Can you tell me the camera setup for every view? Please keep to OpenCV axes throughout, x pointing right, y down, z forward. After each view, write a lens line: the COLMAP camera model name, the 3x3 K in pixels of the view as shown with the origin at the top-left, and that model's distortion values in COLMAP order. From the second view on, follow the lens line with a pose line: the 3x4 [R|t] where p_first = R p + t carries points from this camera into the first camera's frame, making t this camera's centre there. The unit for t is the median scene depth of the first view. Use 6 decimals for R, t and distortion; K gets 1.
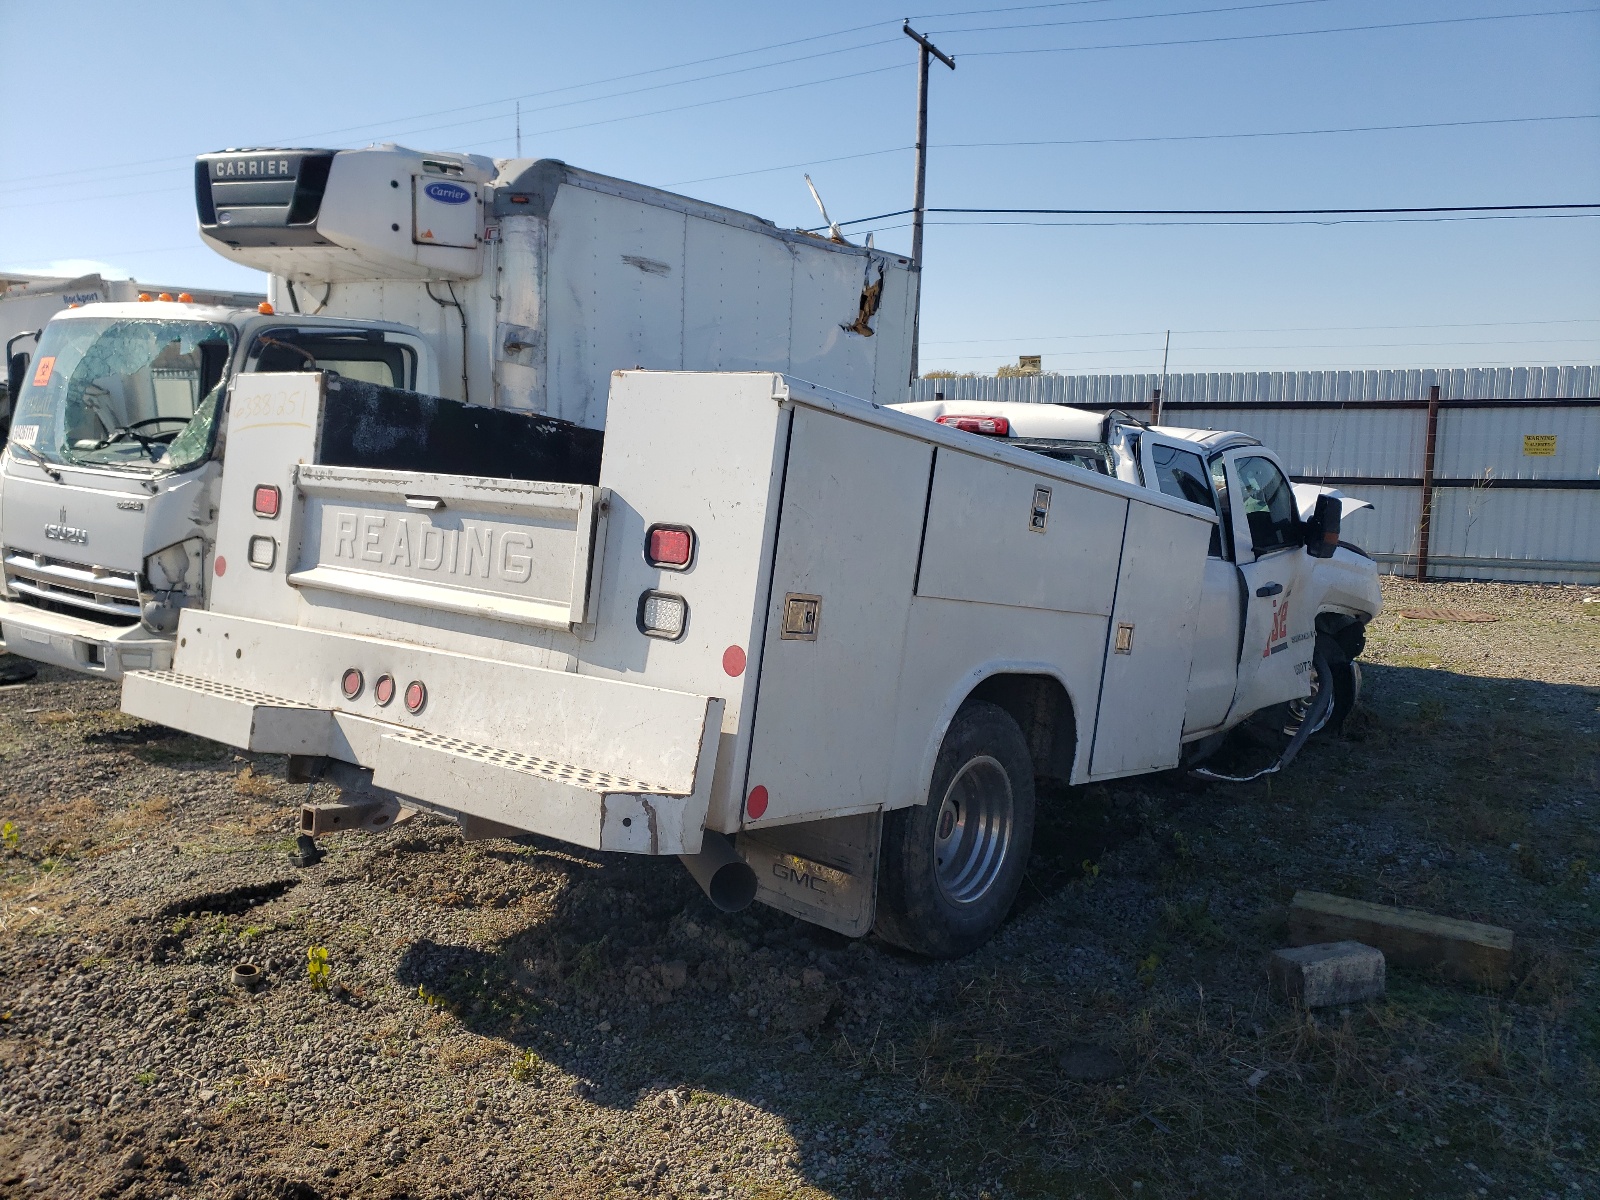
lens RADIAL K [[1293.1, 0, 800.3], [0, 1293.1, 593.3], [0, 0, 1]] dist [0.020131, -0.015691]
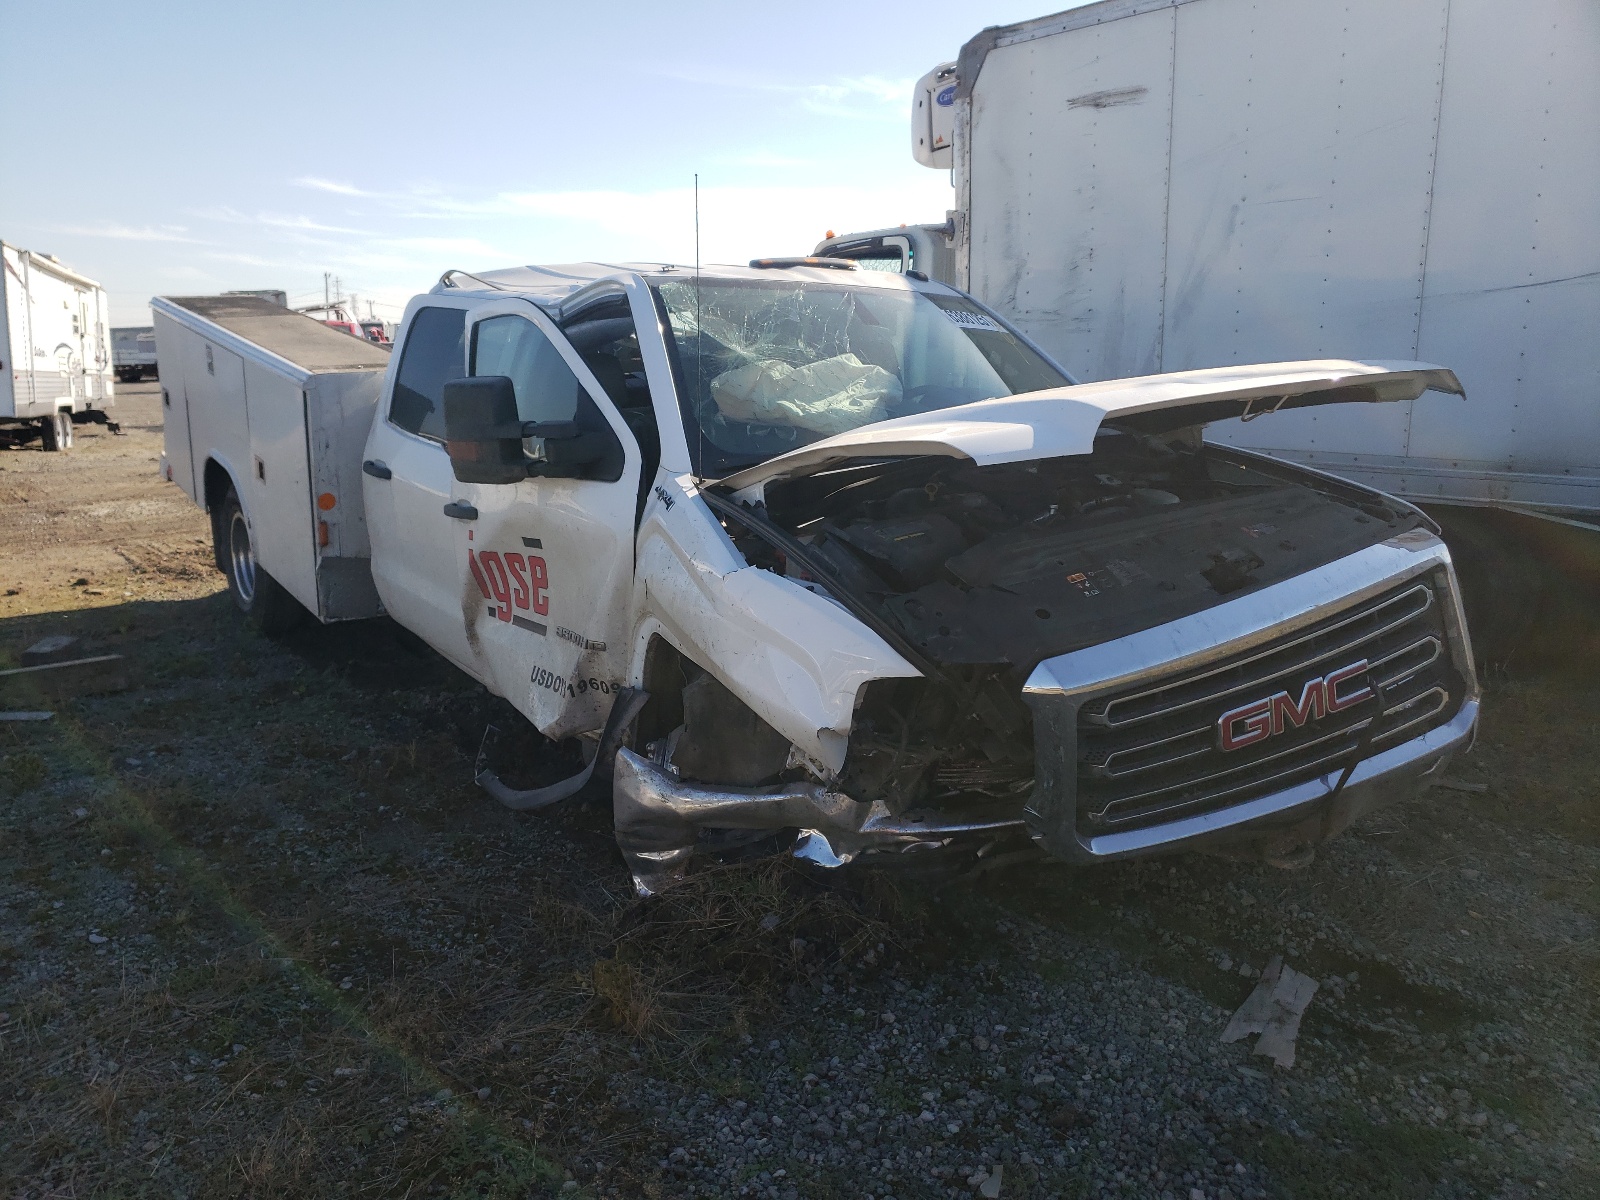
lens RADIAL K [[1298.7, 0, 800.0], [0, 1298.7, 600.0], [0, 0, 1]] dist [0.093963, -0.282025]
pose [[-0.265240, 0.171840, -0.948746, 0.862399], [-0.100406, 0.973717, 0.204433, -0.103417], [0.958940, 0.149484, -0.241015, 1.174267]]
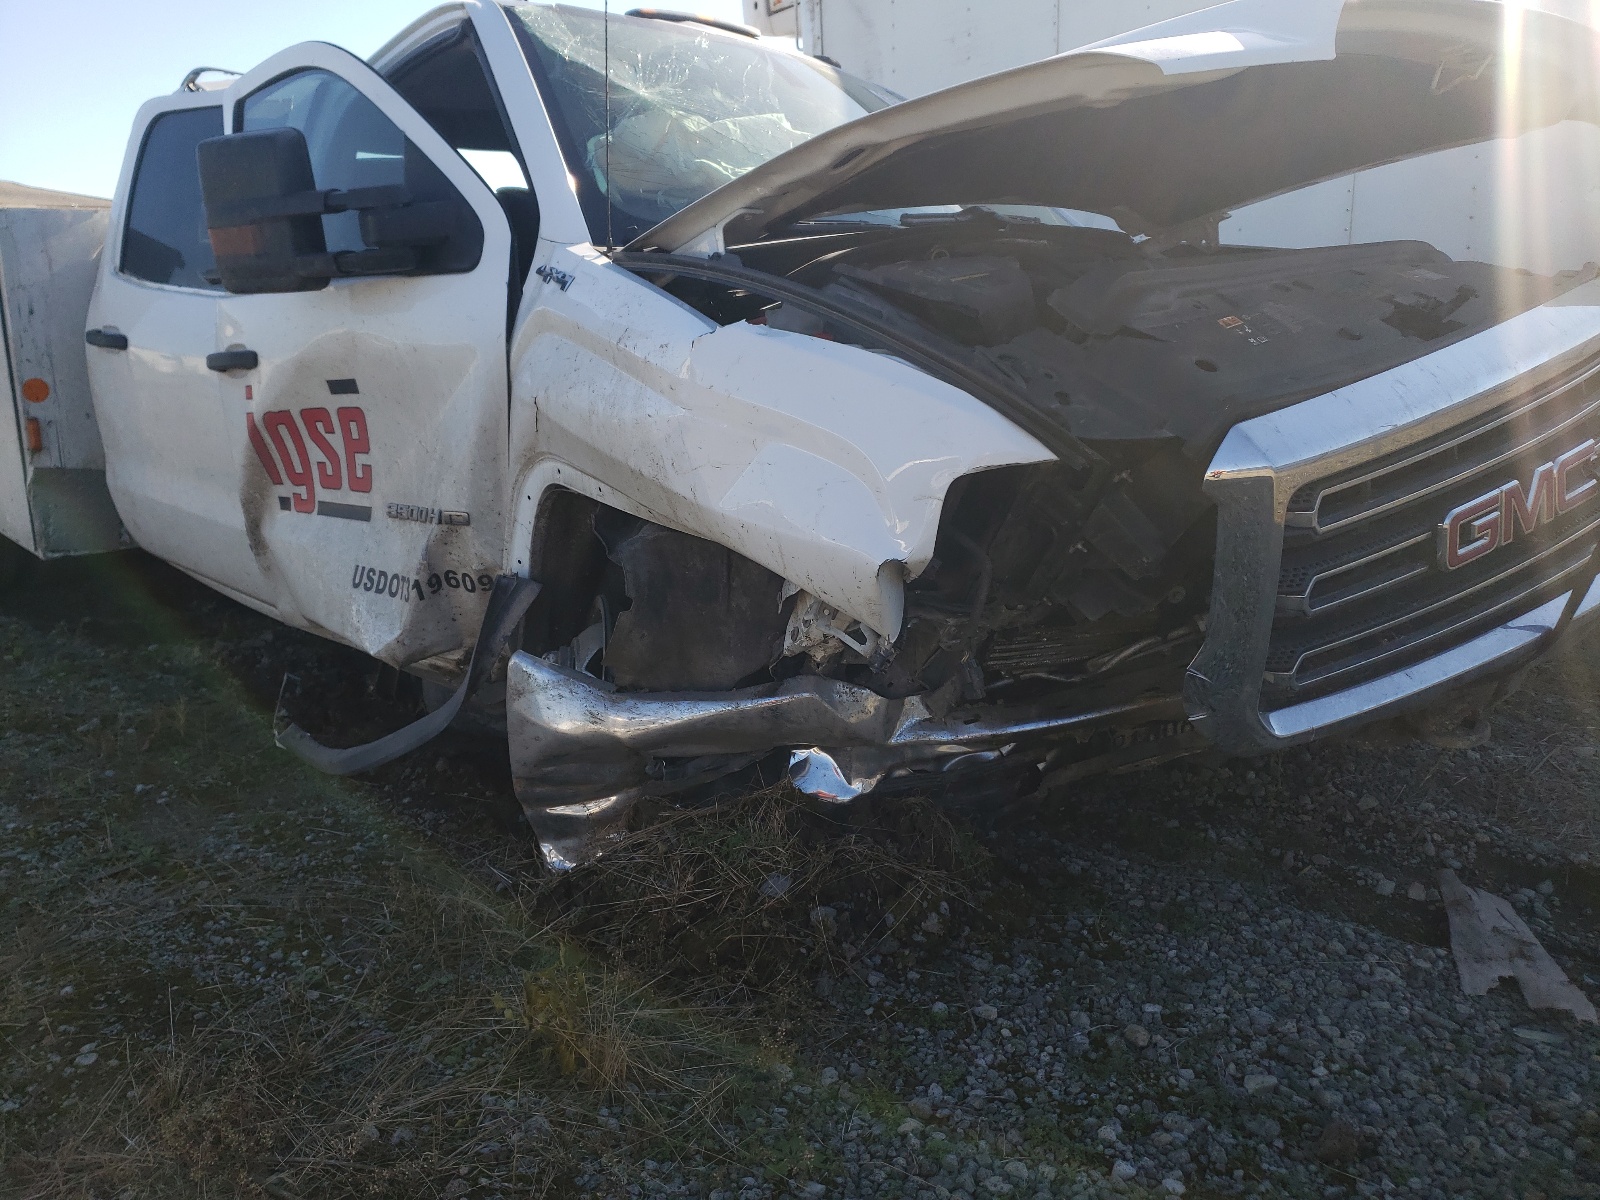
lens RADIAL K [[1293.1, 0, 800.3], [0, 1293.1, 593.3], [0, 0, 1]] dist [0.020131, -0.015691]
pose [[-0.096596, 0.187239, -0.977553, 0.736259], [-0.076906, 0.977806, 0.194887, -0.027884], [0.992348, 0.094005, -0.080052, 1.098136]]
